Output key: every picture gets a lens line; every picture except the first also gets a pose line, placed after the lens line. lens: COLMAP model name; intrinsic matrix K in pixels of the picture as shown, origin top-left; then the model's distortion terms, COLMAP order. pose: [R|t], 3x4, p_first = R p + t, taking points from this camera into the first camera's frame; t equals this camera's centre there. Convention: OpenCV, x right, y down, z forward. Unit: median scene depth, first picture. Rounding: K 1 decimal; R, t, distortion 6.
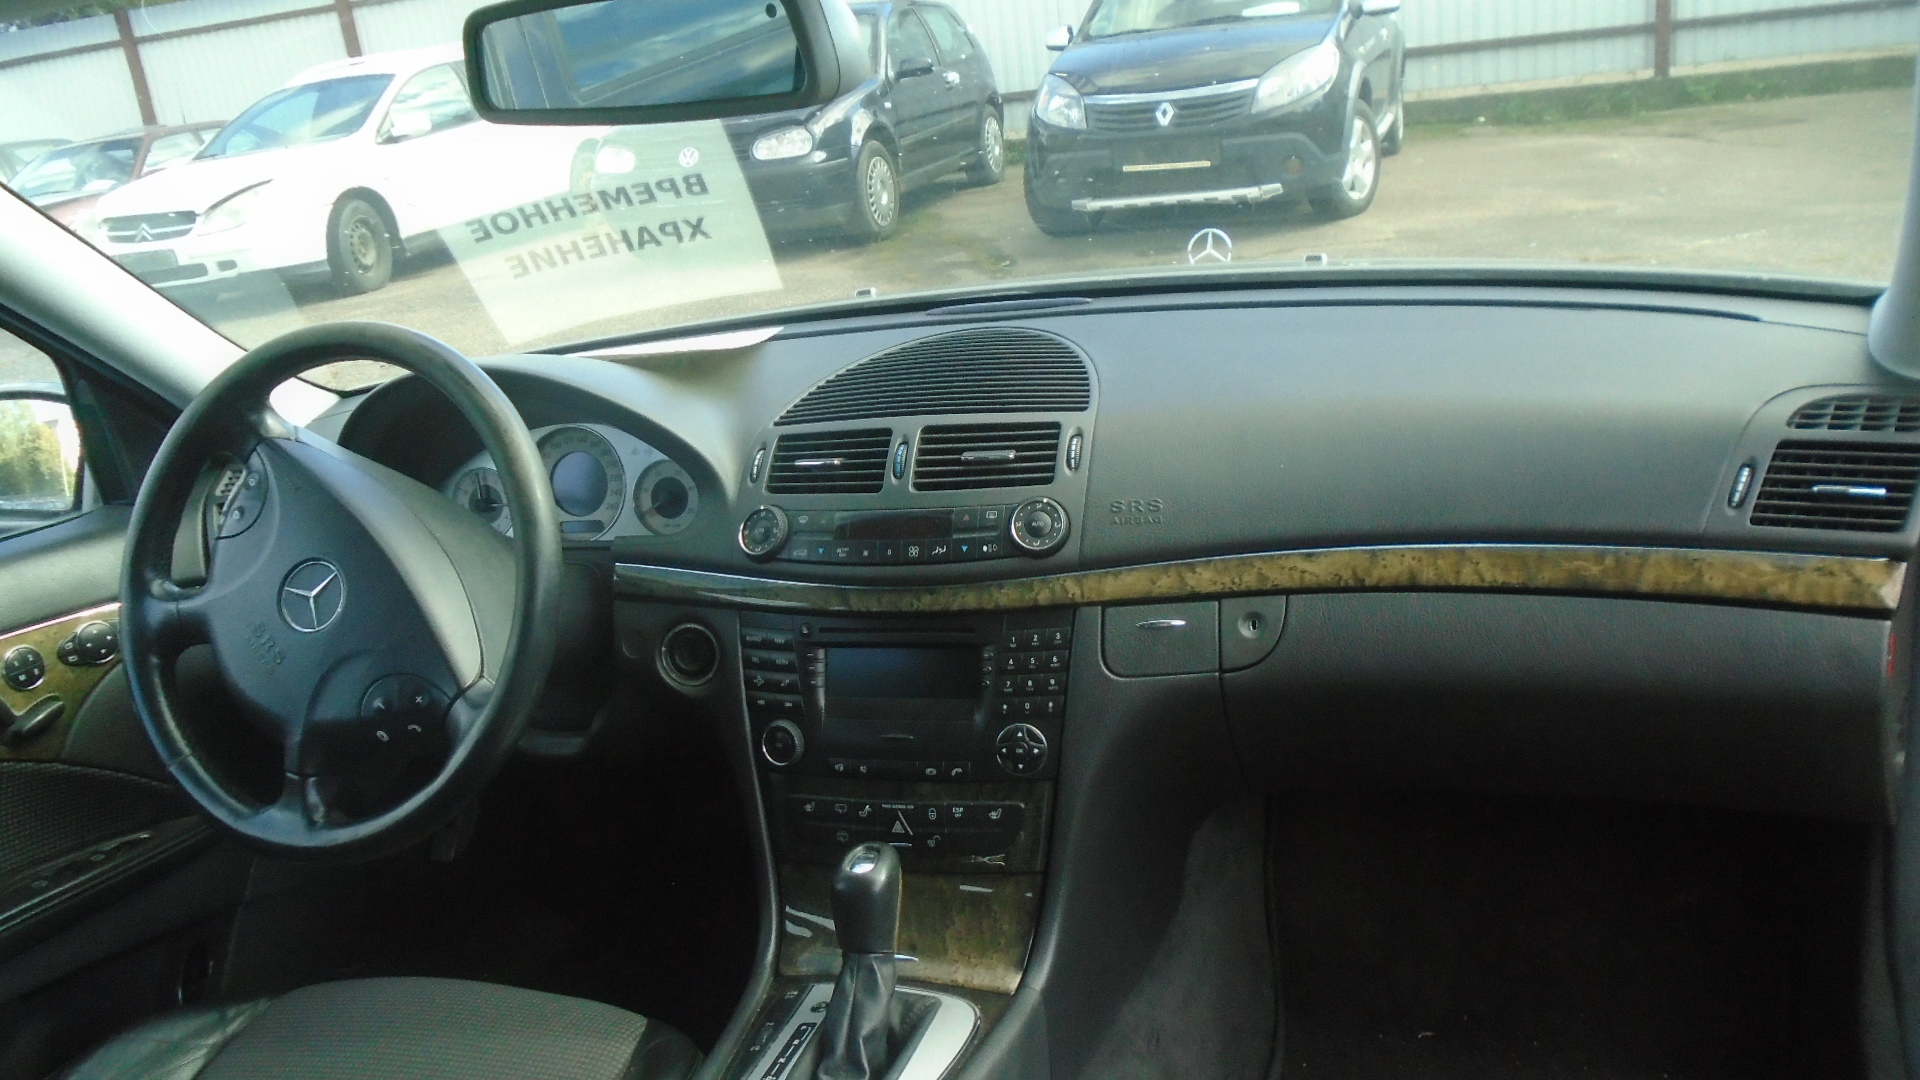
lens RADIAL K [[1494.2, 0, 944.6], [0, 1494.2, 500.3], [0, 0, 1]] dist [0.002157, -0.023015]
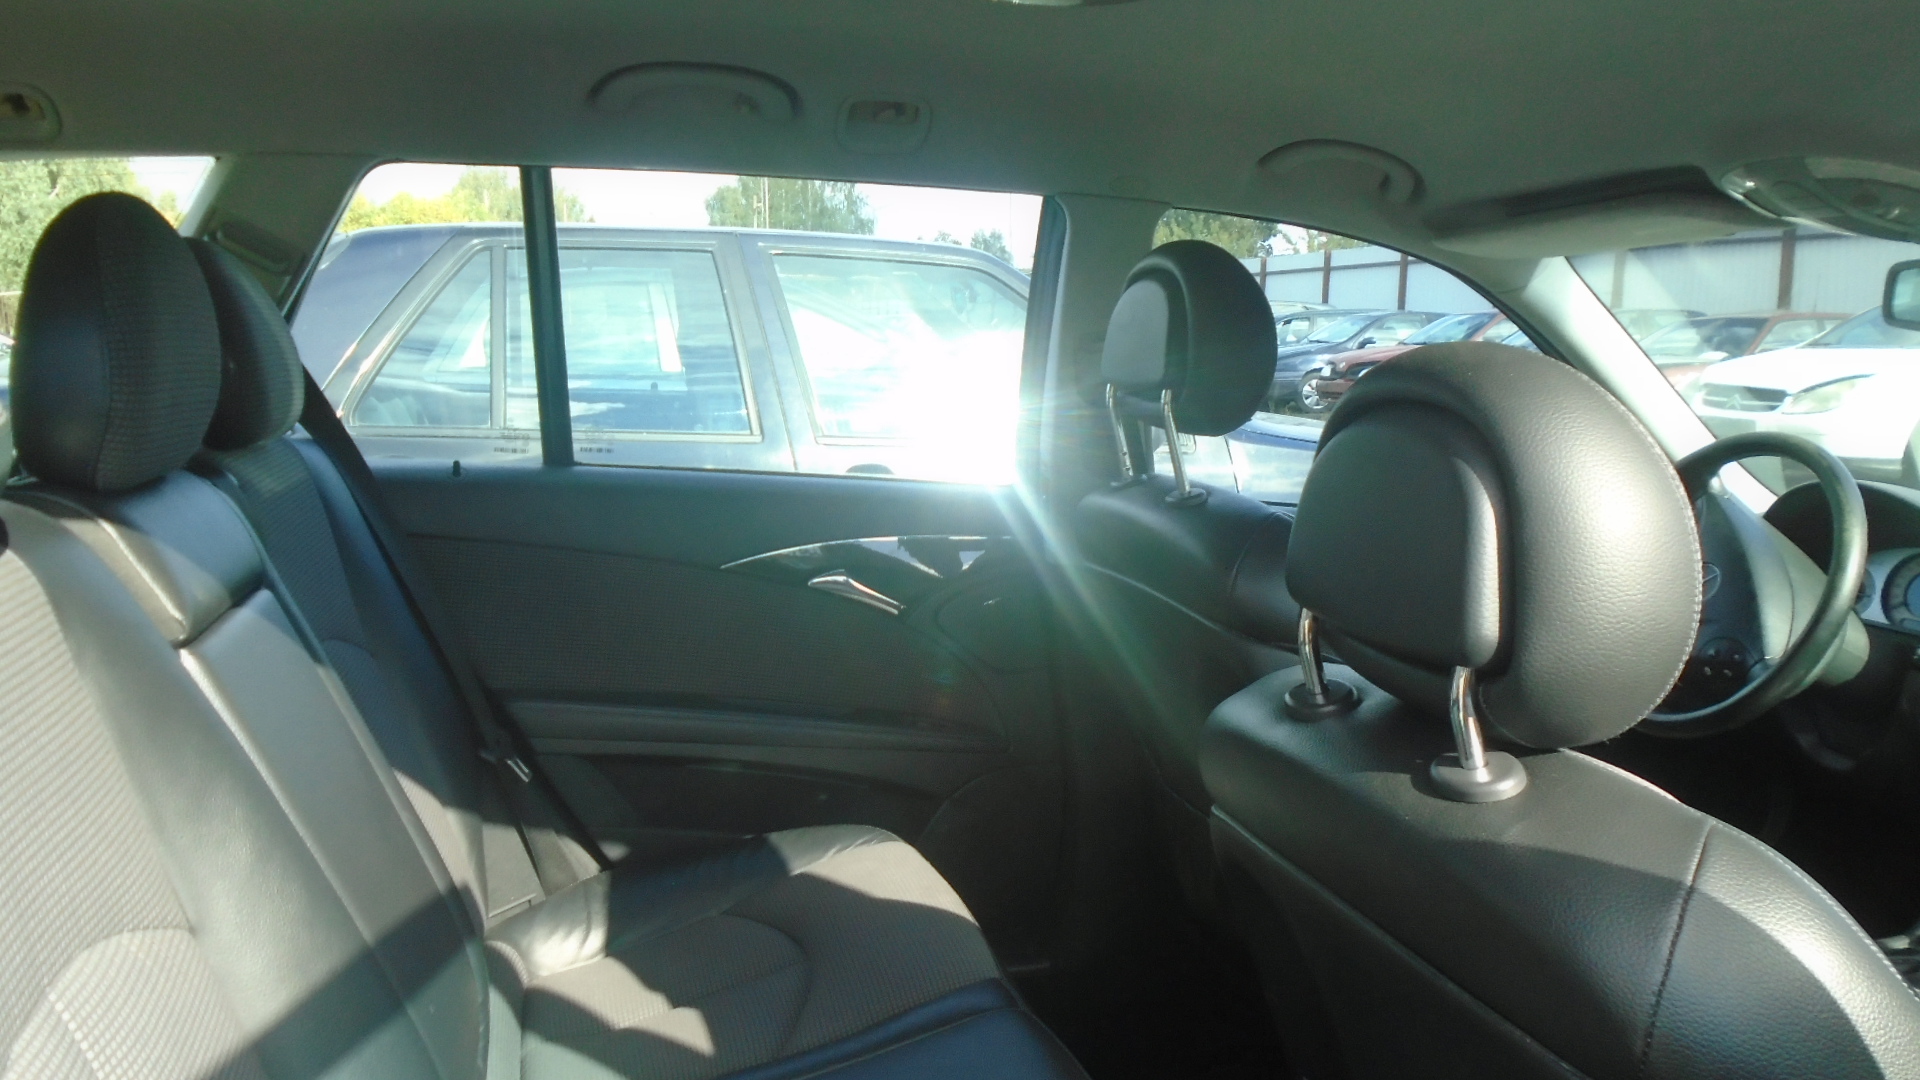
lens RADIAL K [[1494.2, 0, 950.2], [0, 1494.2, 529.1], [0, 0, 1]] dist [0.002157, -0.023015]
pose [[0.544979, 0.246666, -0.801345, 0.064120], [-0.323446, 0.943617, 0.070490, 0.022825], [0.773550, 0.220776, 0.594035, -0.094849]]
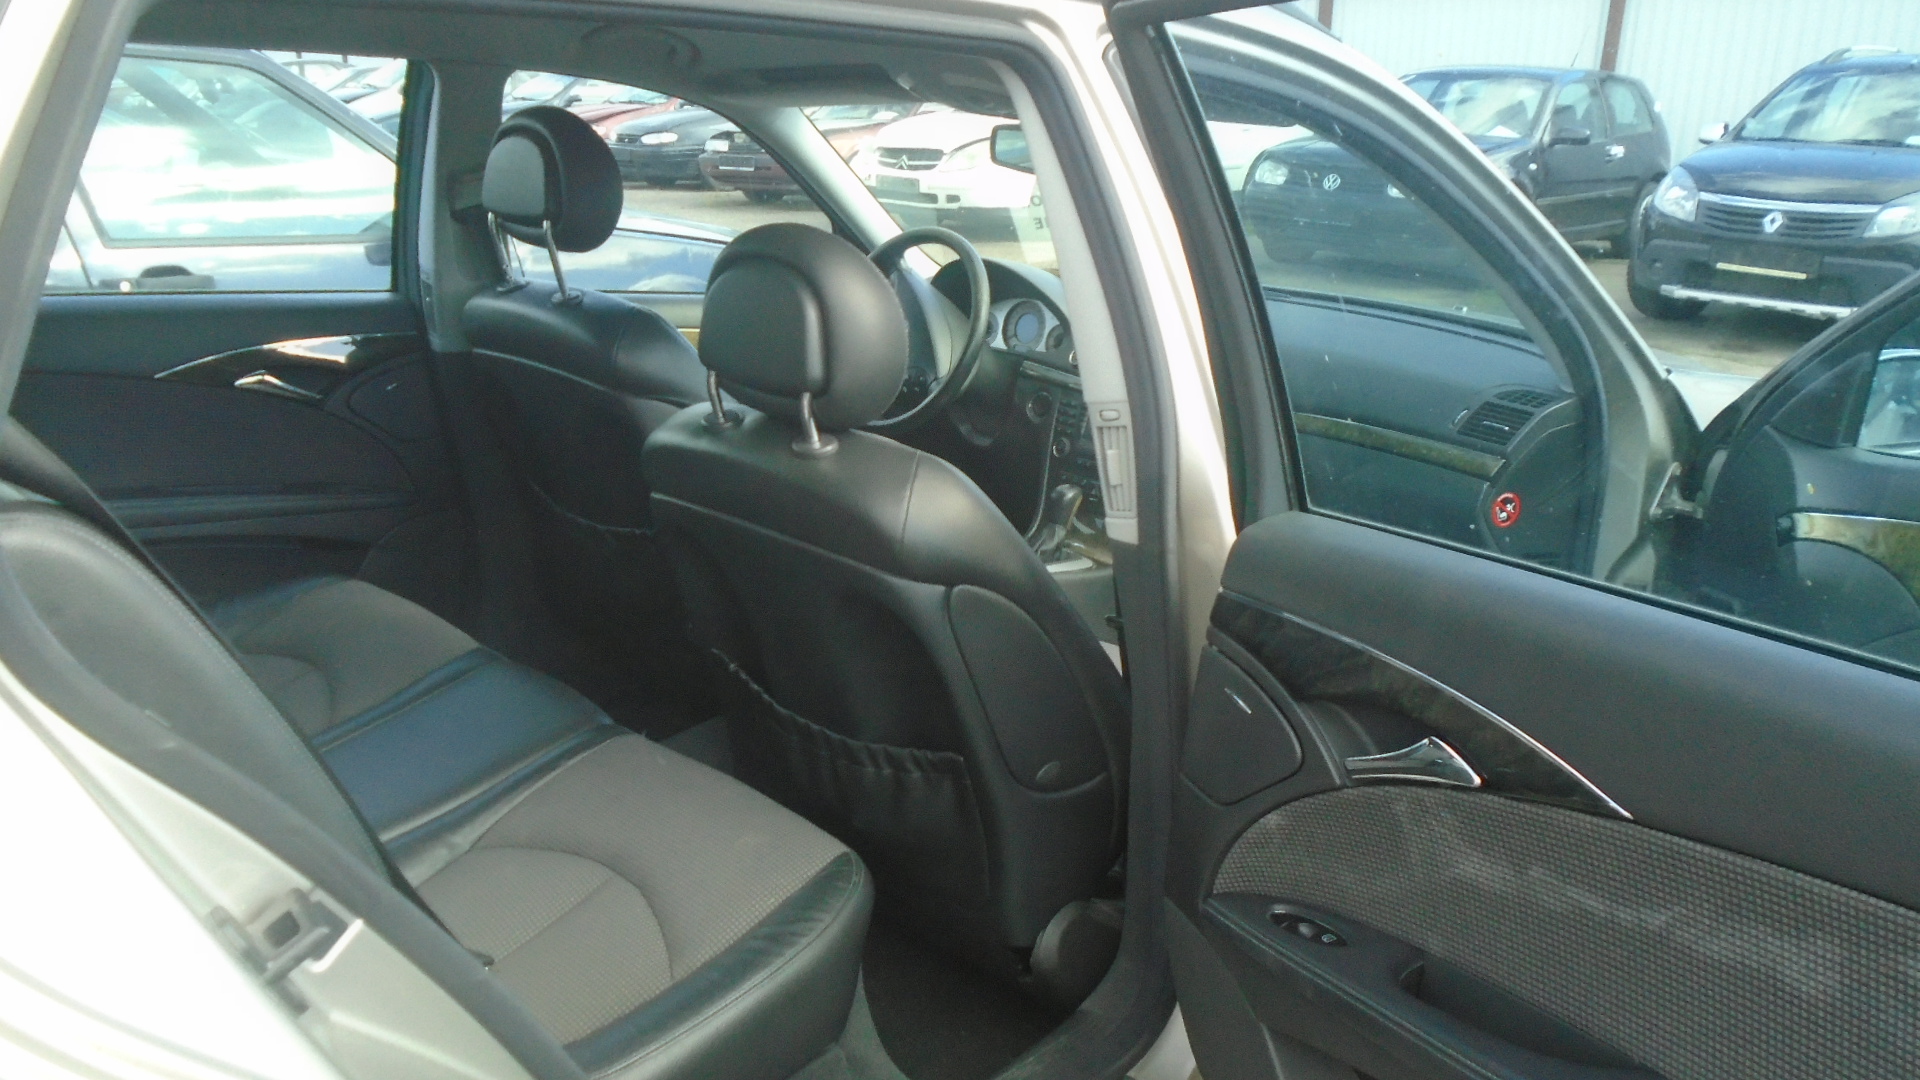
lens RADIAL K [[1494.2, 0, 951.2], [0, 1494.2, 520.1], [0, 0, 1]] dist [0.002157, -0.023015]
pose [[0.879877, 0.267416, -0.392816, 0.103279], [-0.262974, 0.962528, 0.066215, 0.025307], [0.395803, 0.045039, 0.917230, -0.177176]]
